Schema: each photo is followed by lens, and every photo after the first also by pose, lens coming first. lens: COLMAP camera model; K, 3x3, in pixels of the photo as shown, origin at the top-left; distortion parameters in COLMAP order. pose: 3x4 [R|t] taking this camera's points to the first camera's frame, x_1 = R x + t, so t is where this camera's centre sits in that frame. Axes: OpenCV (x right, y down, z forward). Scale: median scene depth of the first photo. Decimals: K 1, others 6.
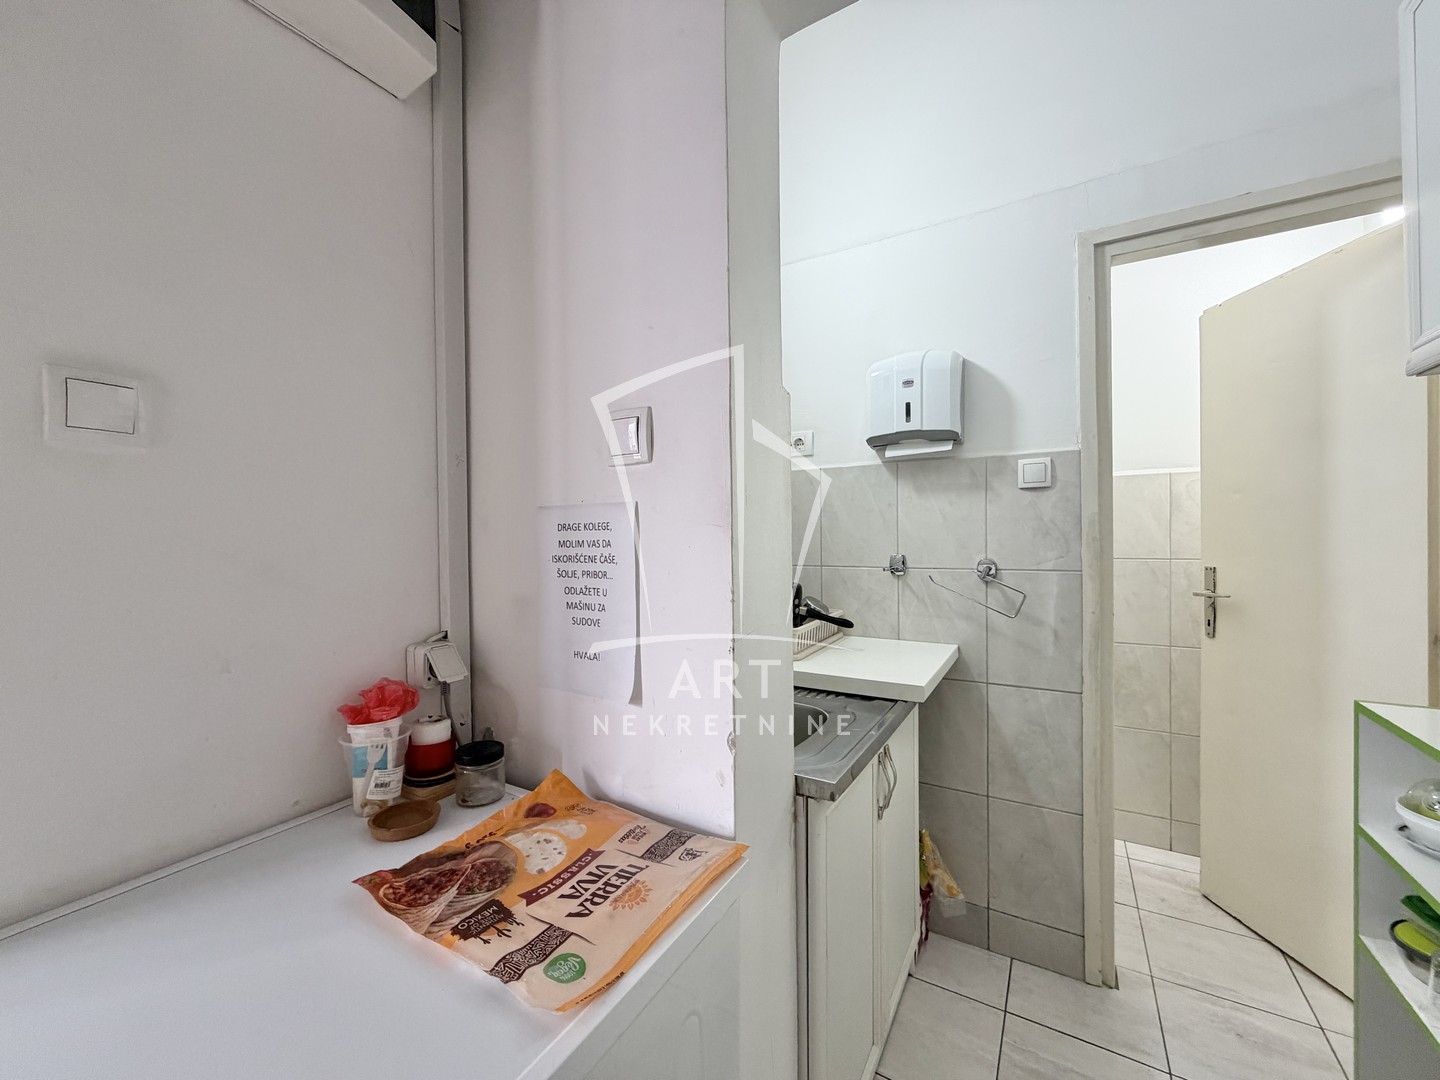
lens RADIAL K [[571.5, 0, 713.2], [0, 571.5, 543.4], [0, 0, 1]] dist [-0.001717, 0.000030]
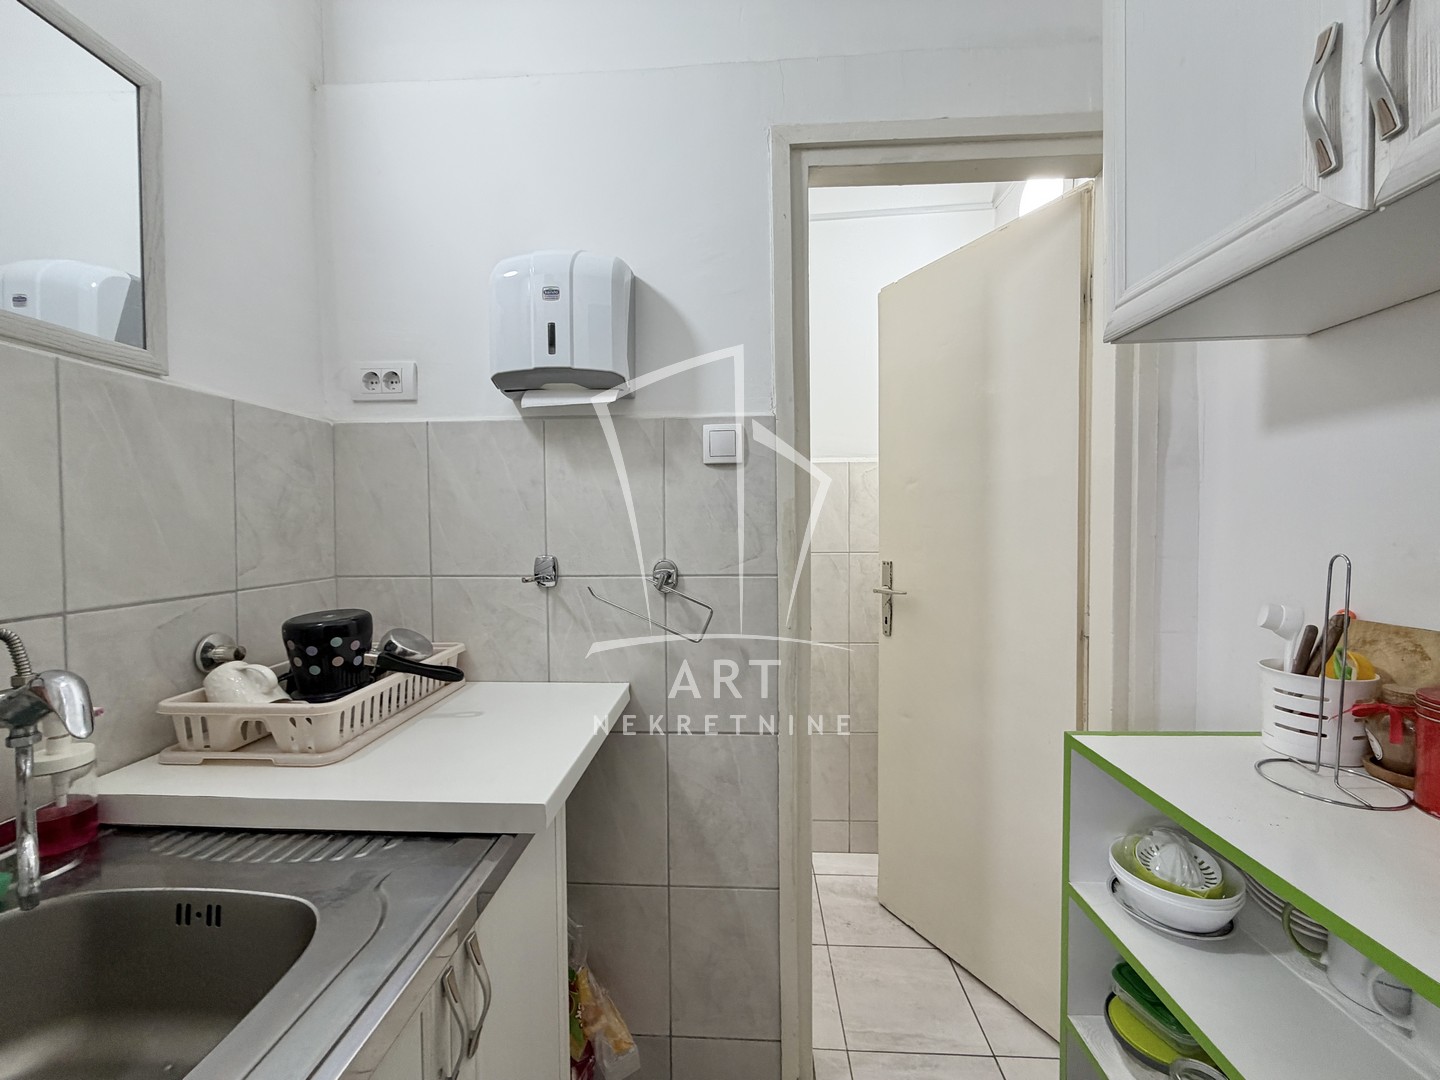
lens RADIAL K [[571.5, 0, 713.2], [0, 571.5, 543.4], [0, 0, 1]] dist [-0.001717, 0.000030]
pose [[0.884355, -0.012429, 0.466650, 0.198433], [0.004520, 0.999827, 0.018064, -0.007908], [-0.466793, -0.013866, 0.884258, 0.339097]]
